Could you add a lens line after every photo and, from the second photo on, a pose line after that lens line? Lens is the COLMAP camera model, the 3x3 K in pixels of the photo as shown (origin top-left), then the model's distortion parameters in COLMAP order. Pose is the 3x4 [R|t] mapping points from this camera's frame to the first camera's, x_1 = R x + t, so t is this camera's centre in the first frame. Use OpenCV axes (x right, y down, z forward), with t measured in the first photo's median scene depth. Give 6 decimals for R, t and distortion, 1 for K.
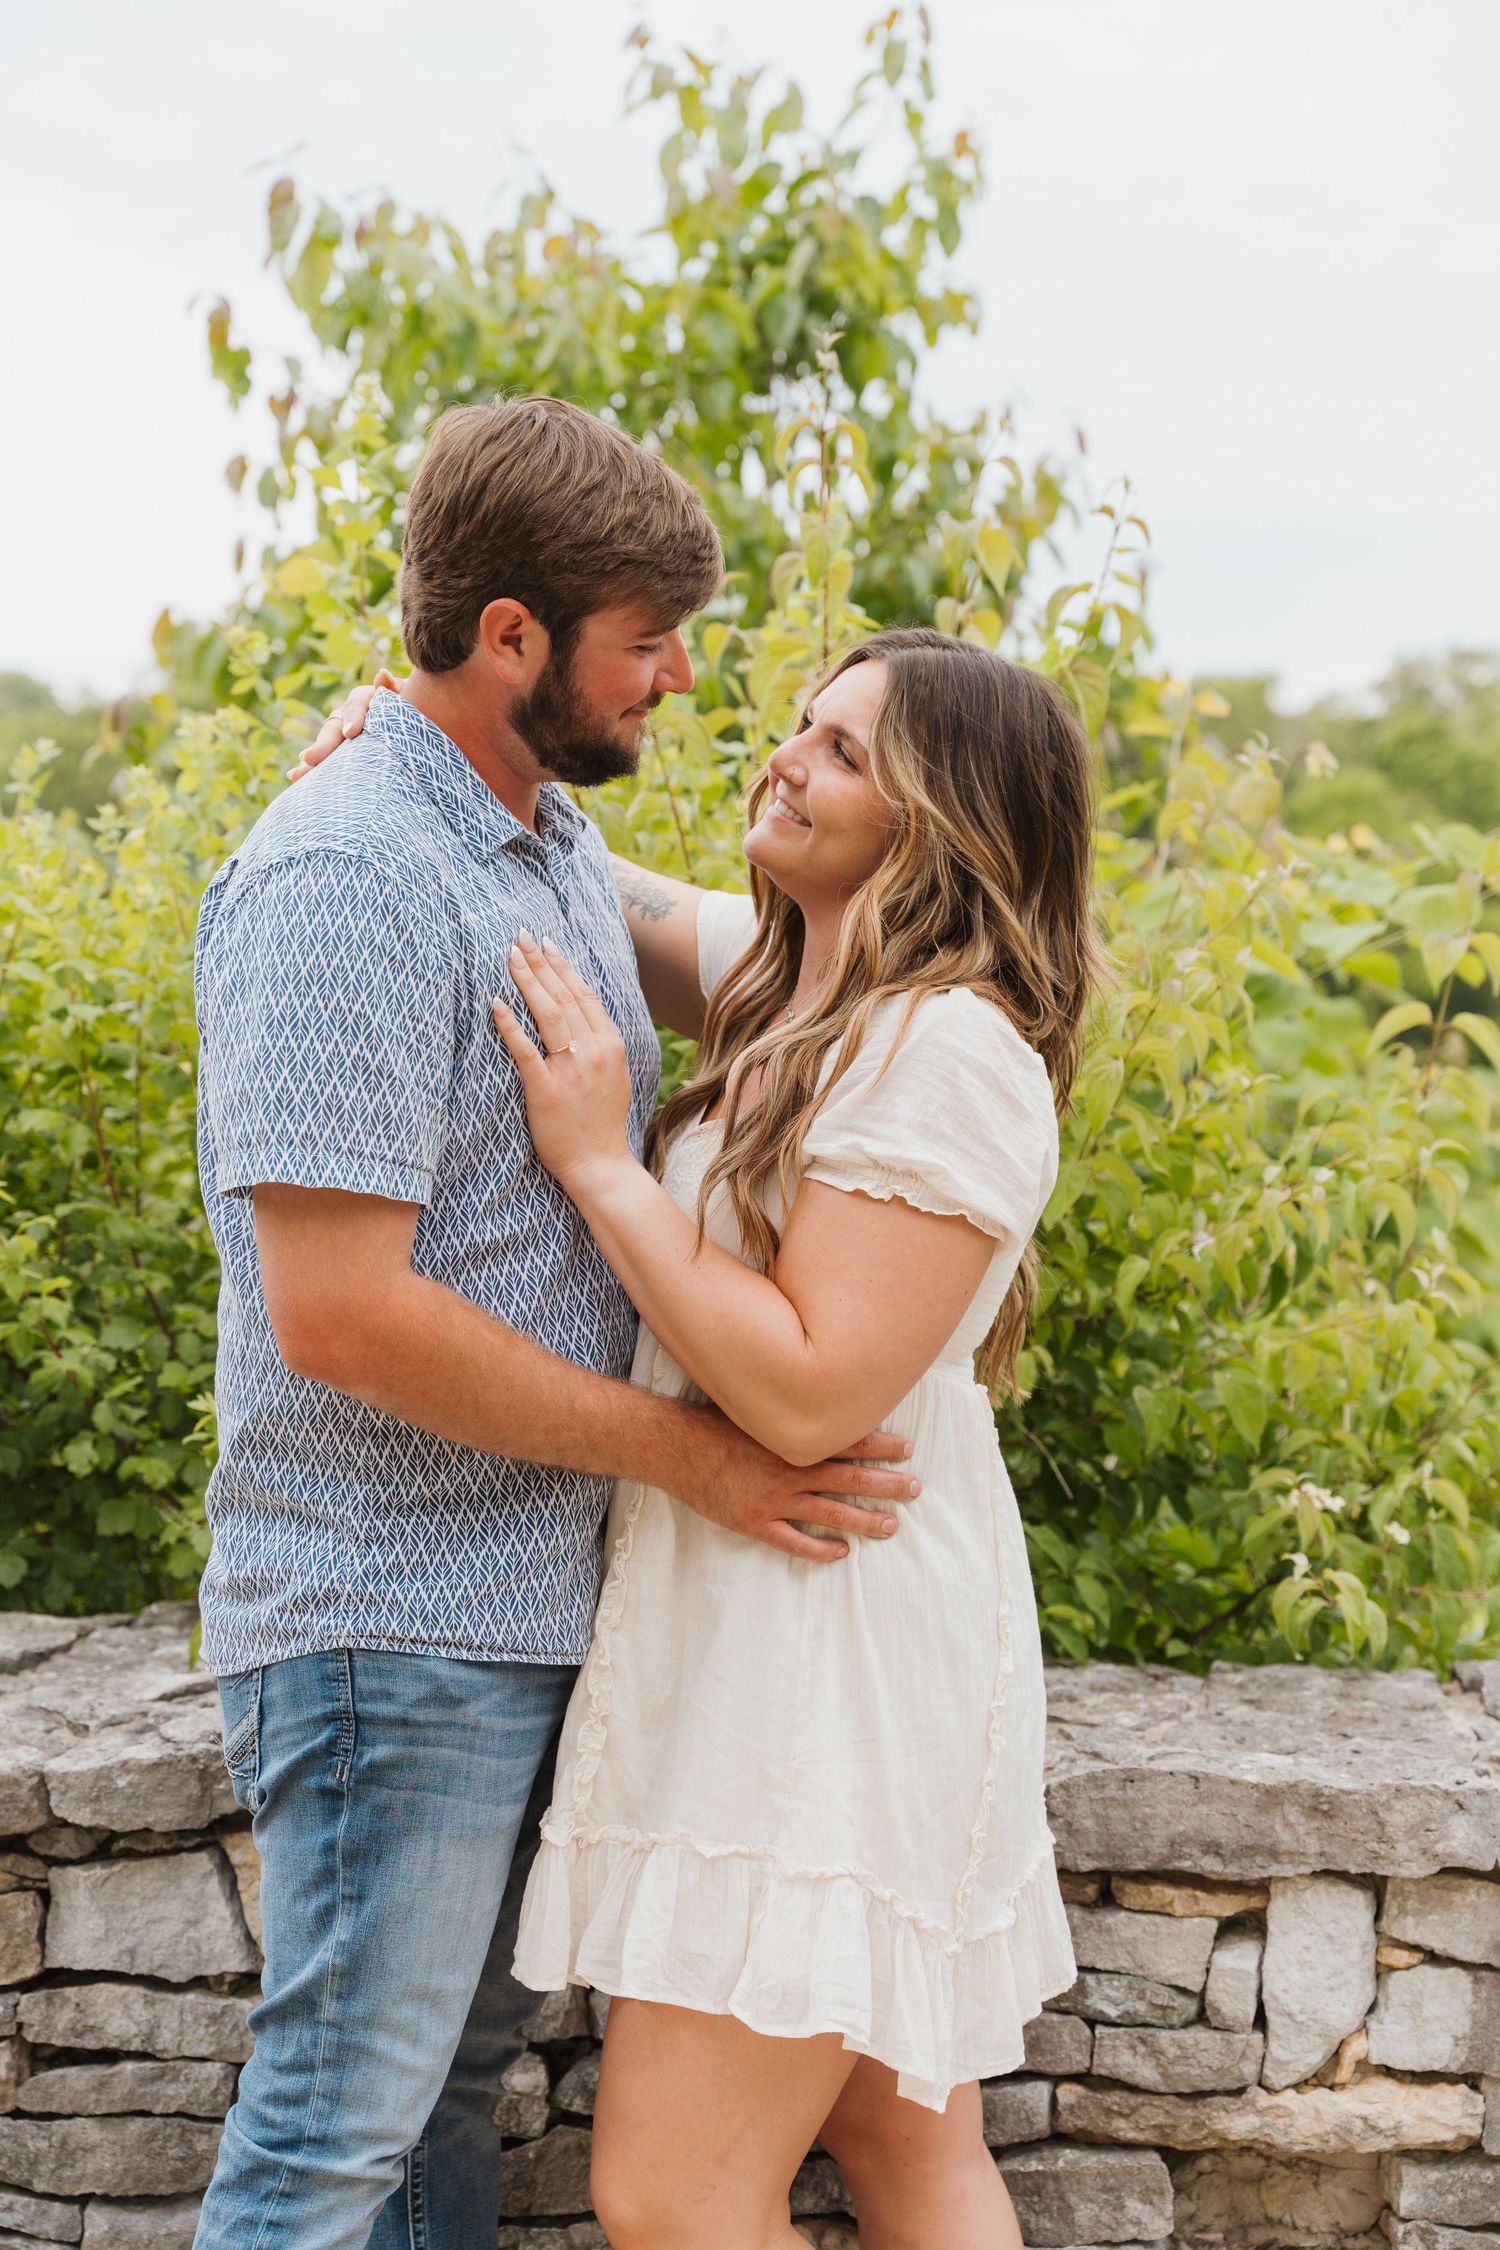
lens RADIAL K [[3769.0, 0, 726.4], [0, 3769.0, 1177.5], [0, 0, 1]] dist [0.091631, 0.000000]
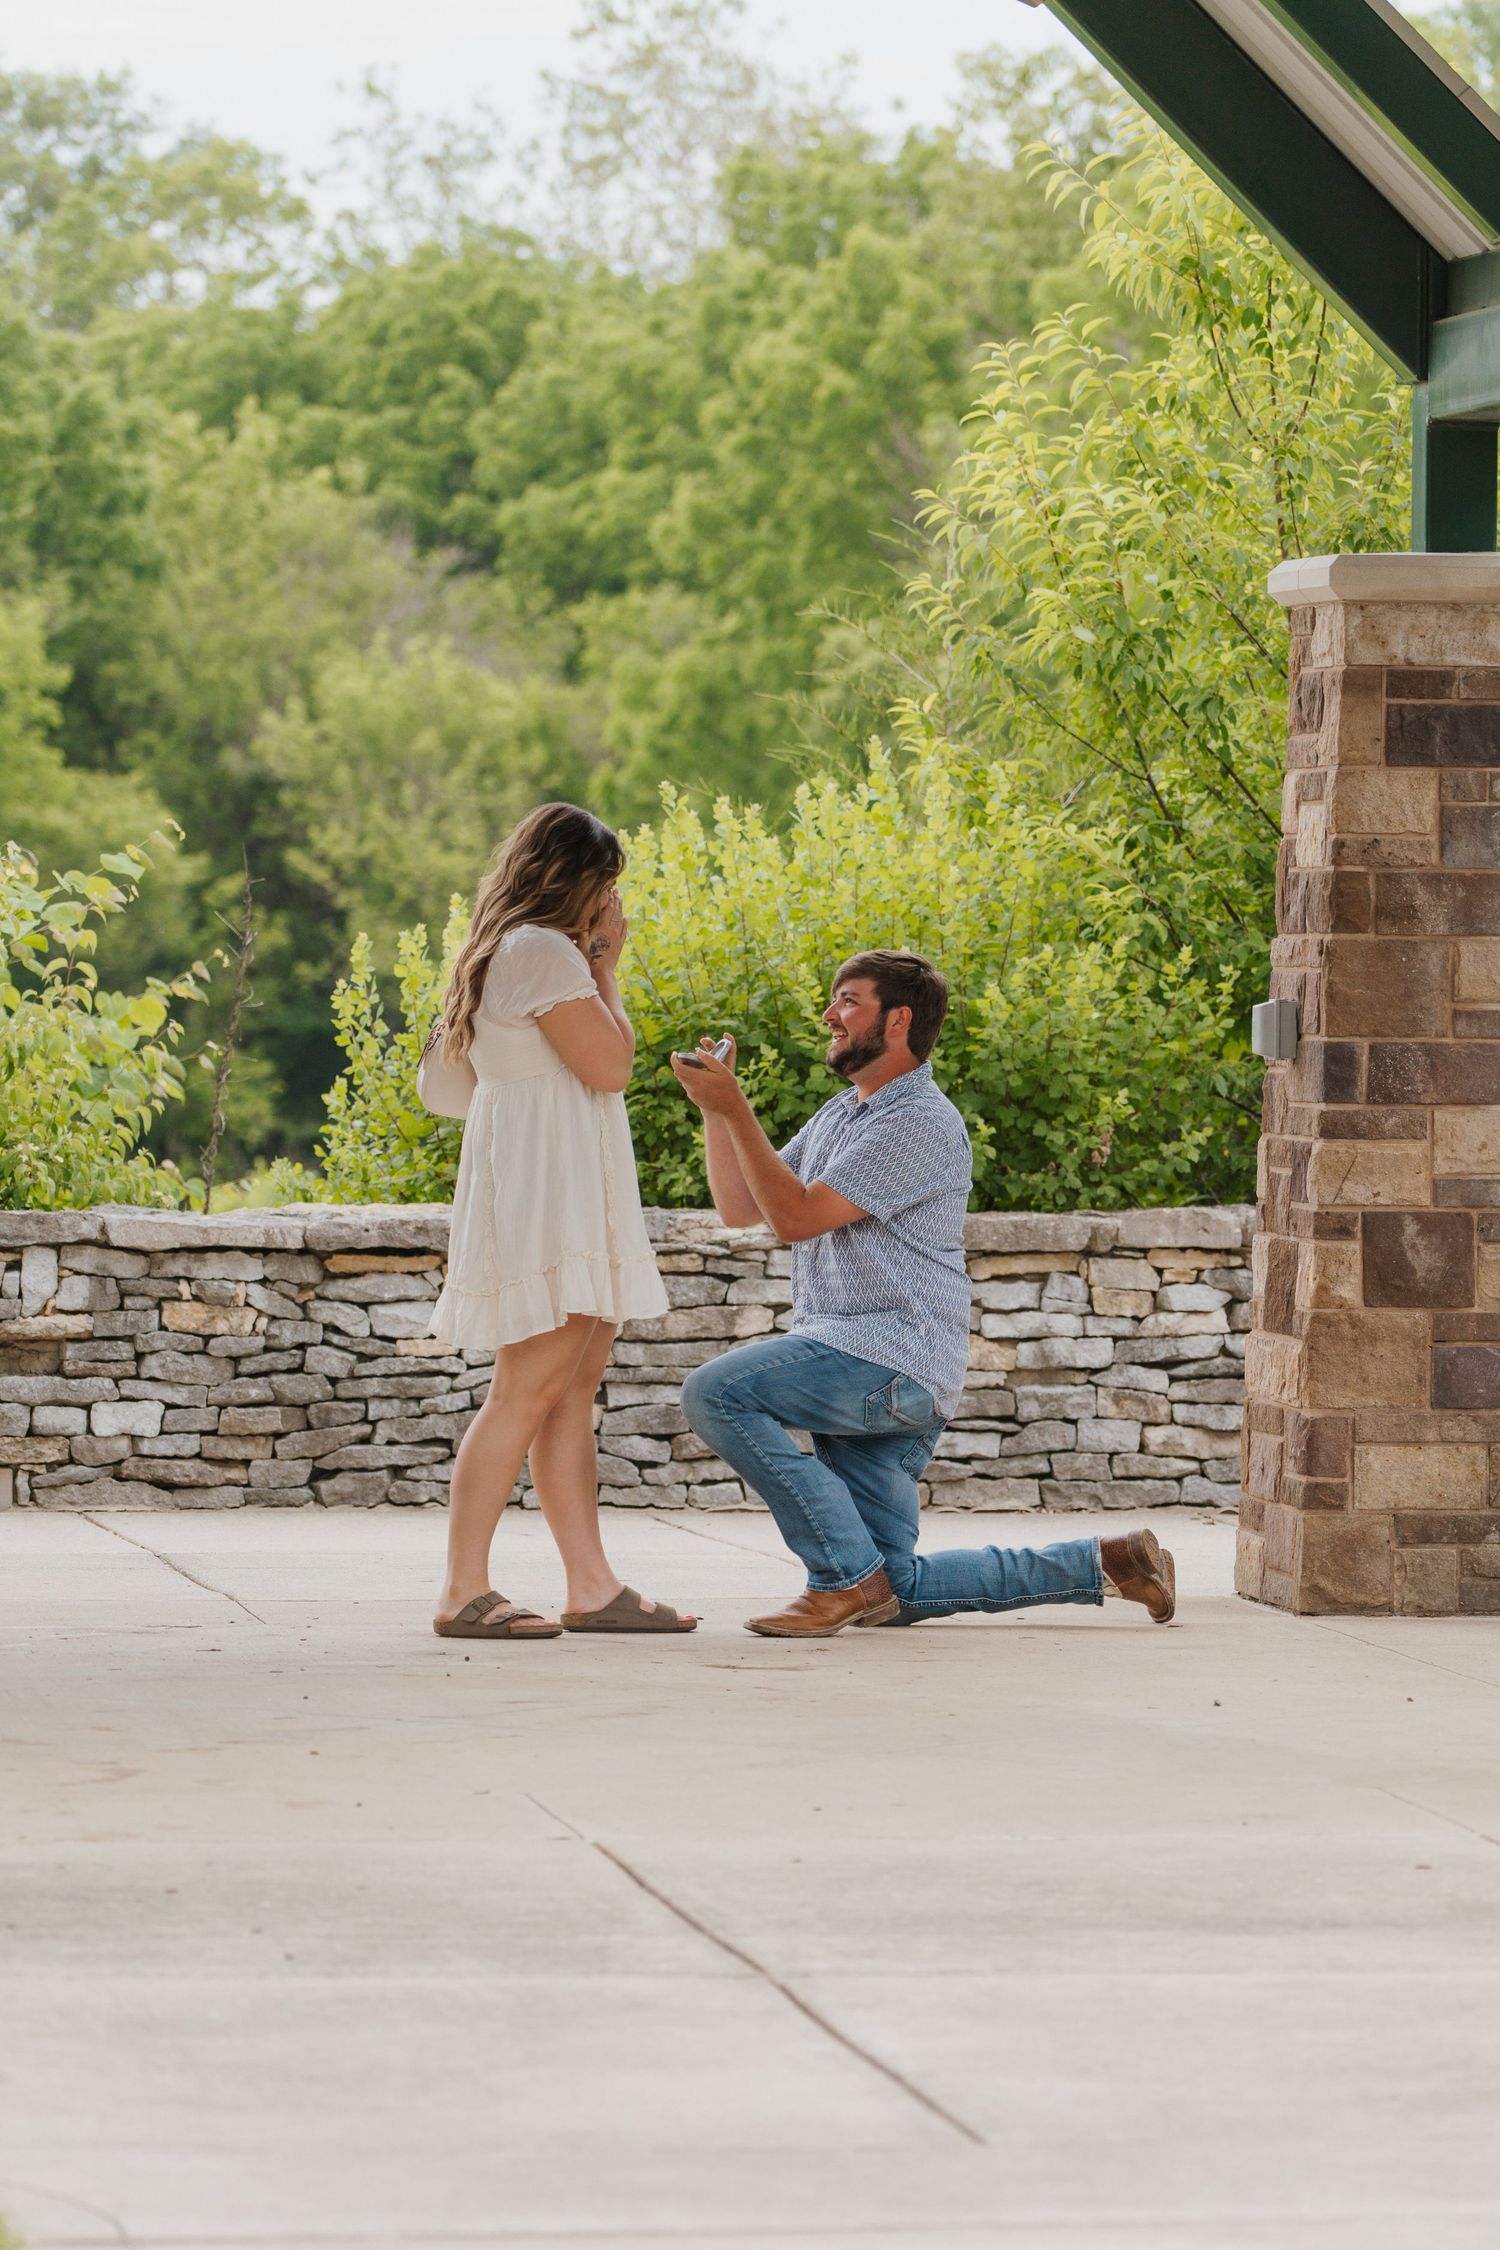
lens RADIAL K [[10419.2, 0, 738.3], [0, 10419.2, 1132.6], [0, 0, 1]] dist [0.501284, 0.000000]
pose [[0.966214, -0.010469, 0.257530, -1.216331], [0.020138, 0.999187, -0.034934, 0.333666], [-0.256955, 0.038940, 0.965639, -6.034357]]
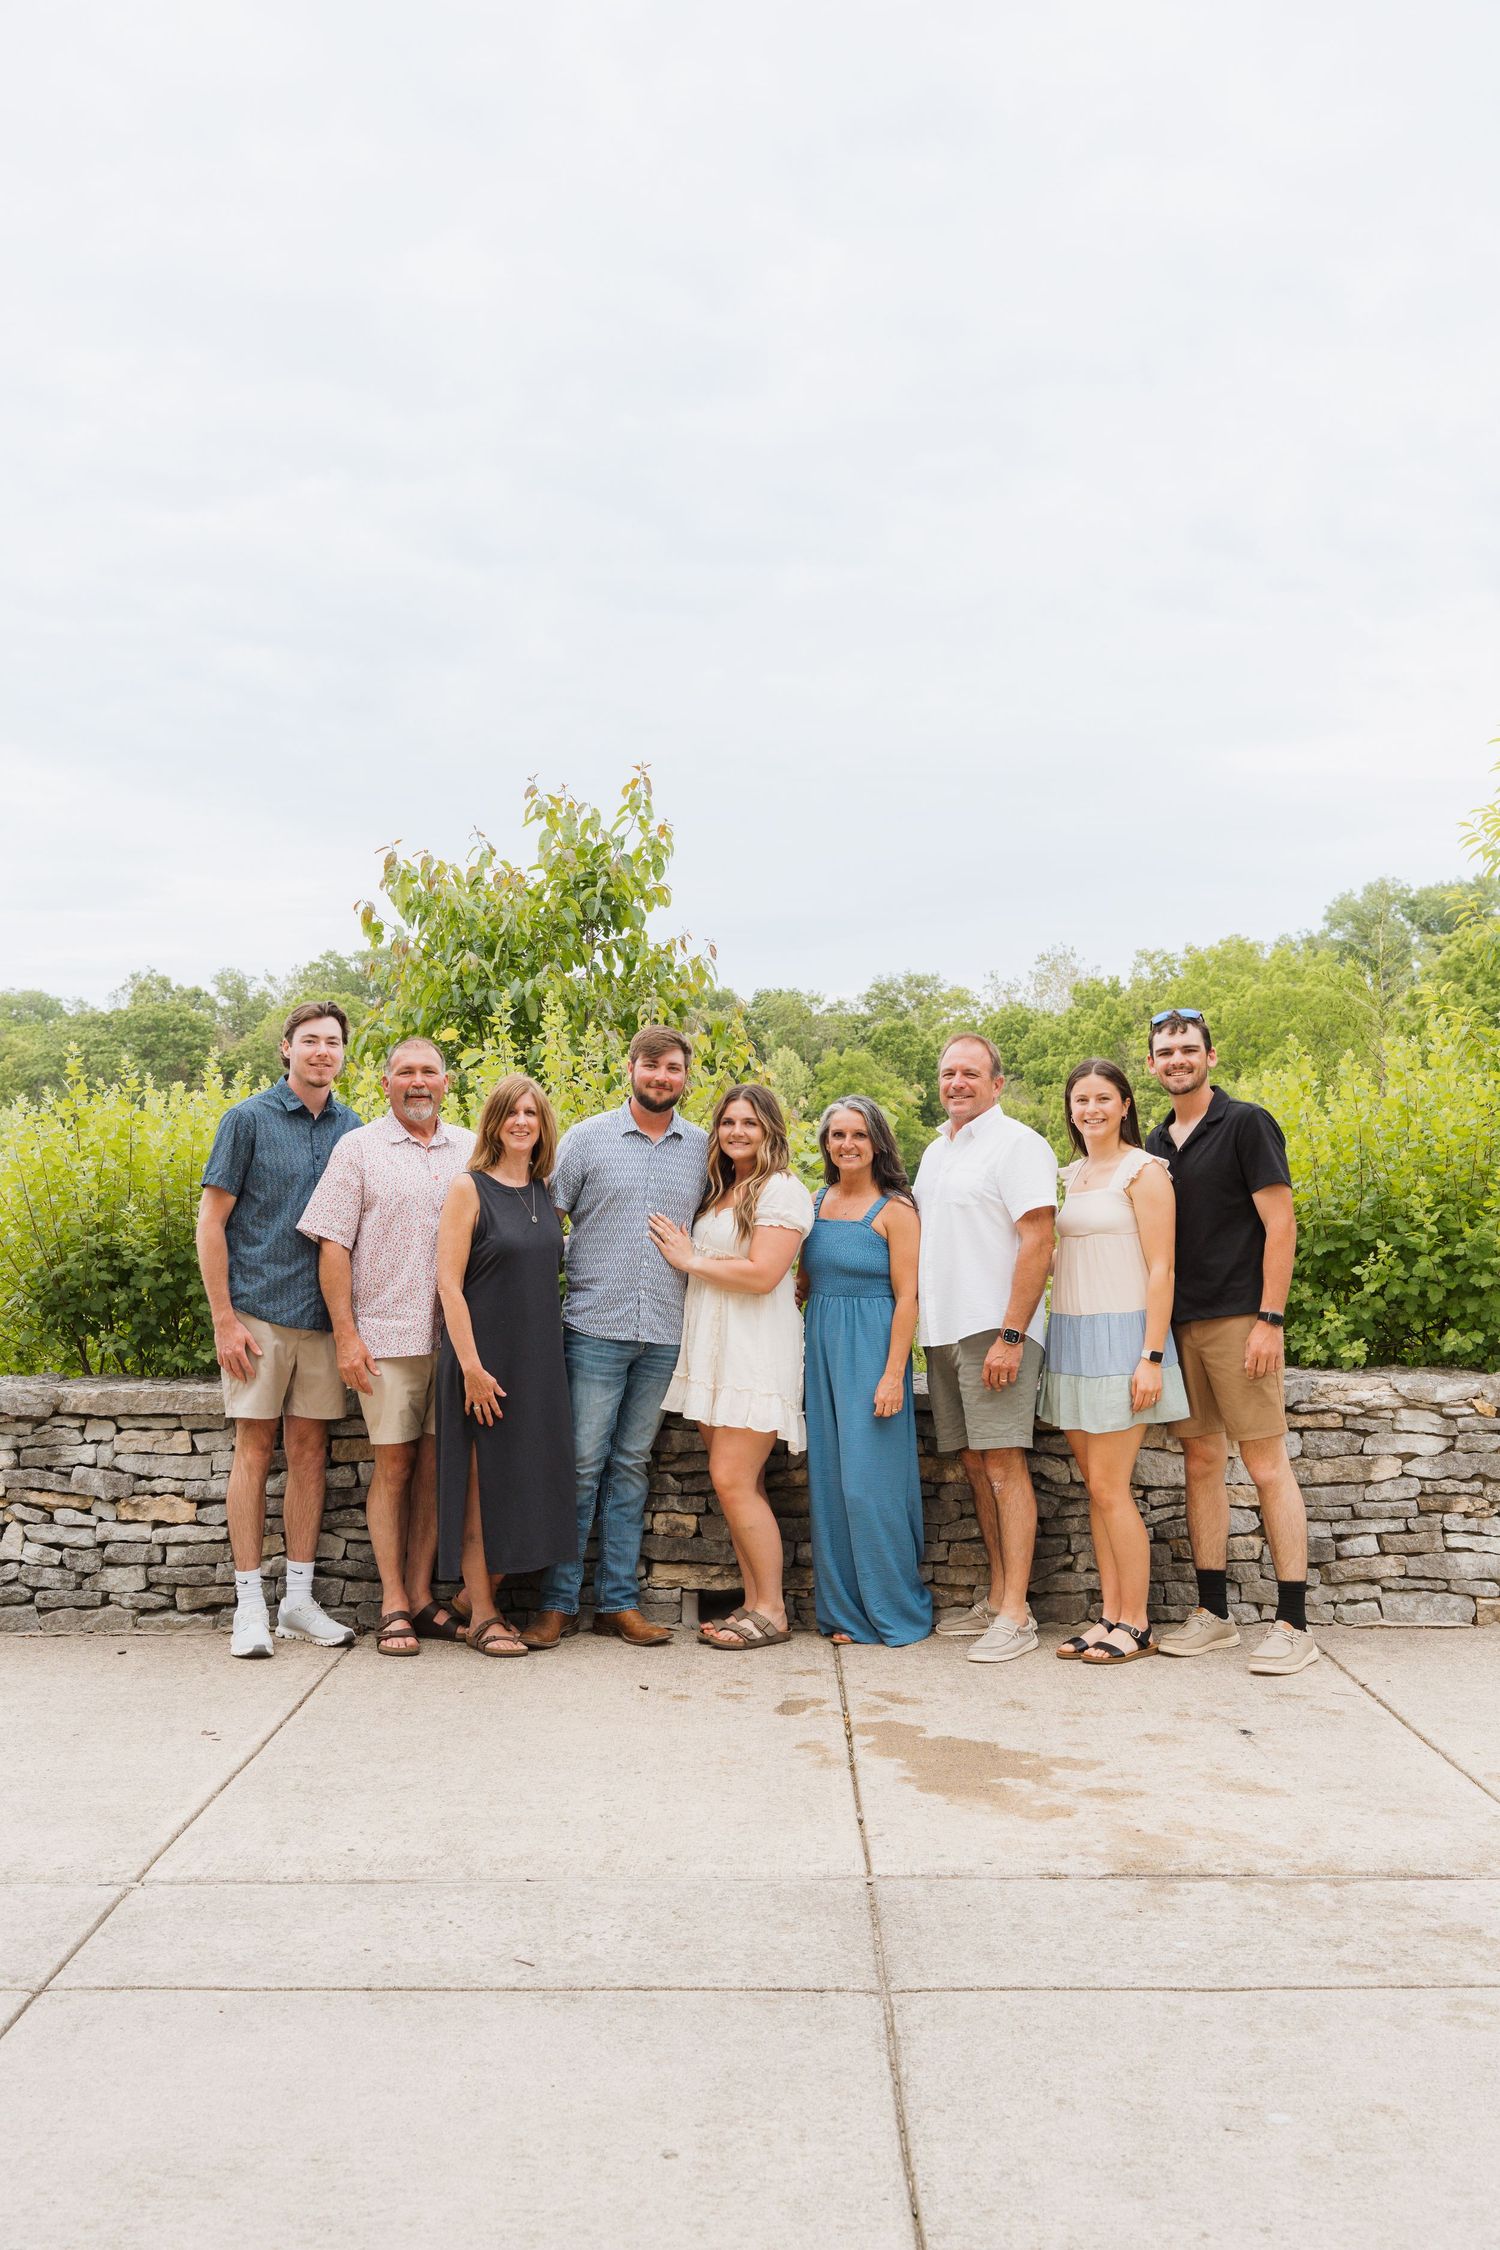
lens RADIAL K [[2252.8, 0, 792.2], [0, 2252.8, 985.8], [0, 0, 1]] dist [-0.117315, 0.000000]
pose [[0.990618, -0.003892, 0.136605, -0.127896], [0.022520, 0.990578, -0.135088, 0.057514], [-0.134792, 0.136897, 0.981372, -1.019610]]
